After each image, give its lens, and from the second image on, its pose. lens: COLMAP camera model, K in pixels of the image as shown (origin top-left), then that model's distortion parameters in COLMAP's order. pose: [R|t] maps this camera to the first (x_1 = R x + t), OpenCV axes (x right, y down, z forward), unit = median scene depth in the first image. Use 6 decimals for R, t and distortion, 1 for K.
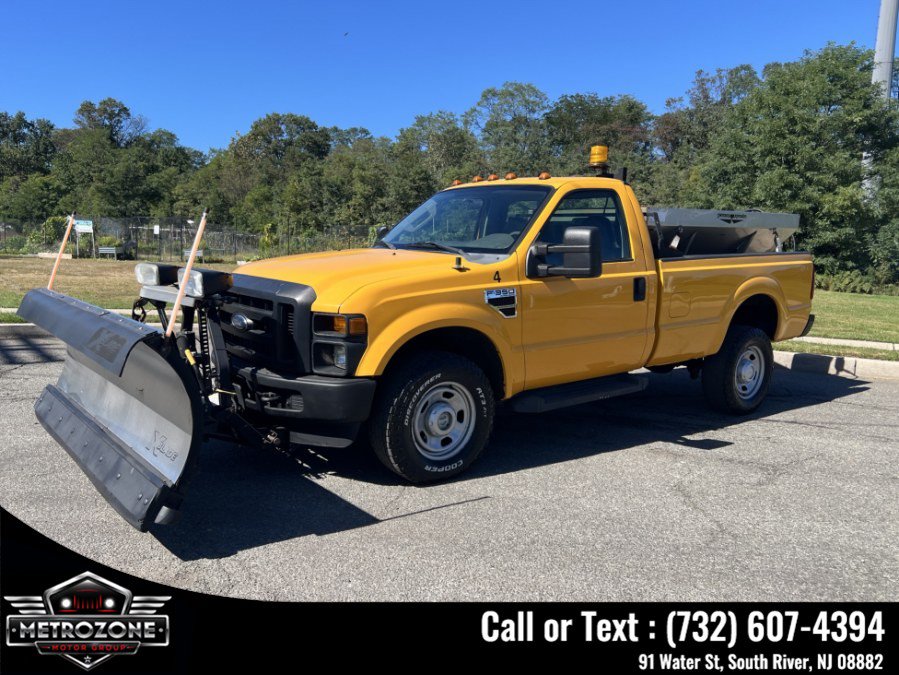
lens RADIAL K [[715.3, 0, 448.5], [0, 715.3, 372.3], [0, 0, 1]] dist [0.080070, -0.084647]
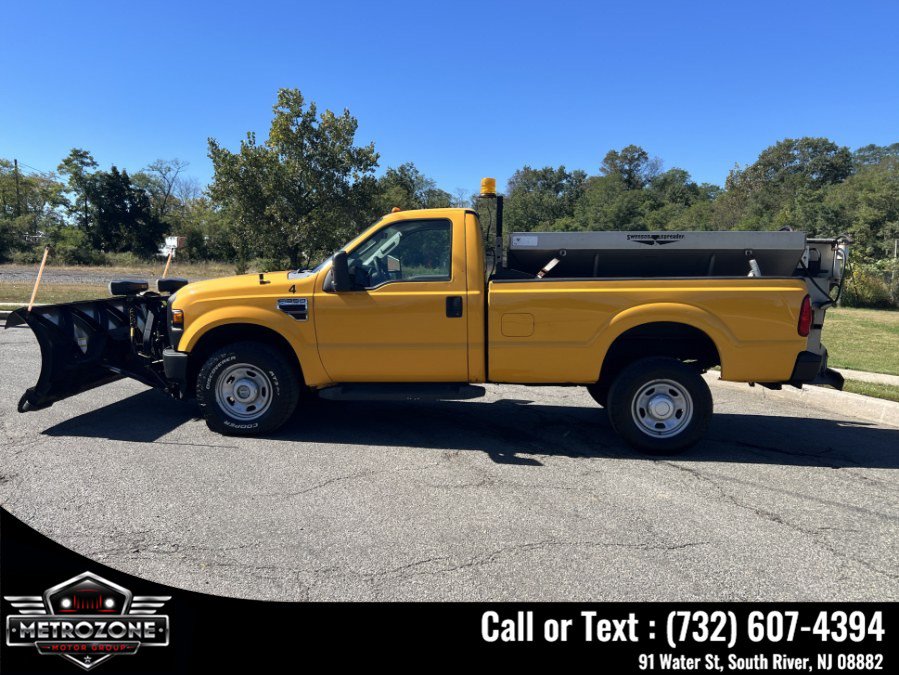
lens RADIAL K [[719.9, 0, 452.0], [0, 719.9, 396.5], [0, 0, 1]] dist [0.056837, -0.062667]
pose [[0.754366, 0.111472, -0.646920, 0.104630], [-0.120721, 0.992227, 0.030201, -0.001220], [0.645258, 0.055314, 0.761959, 0.017127]]
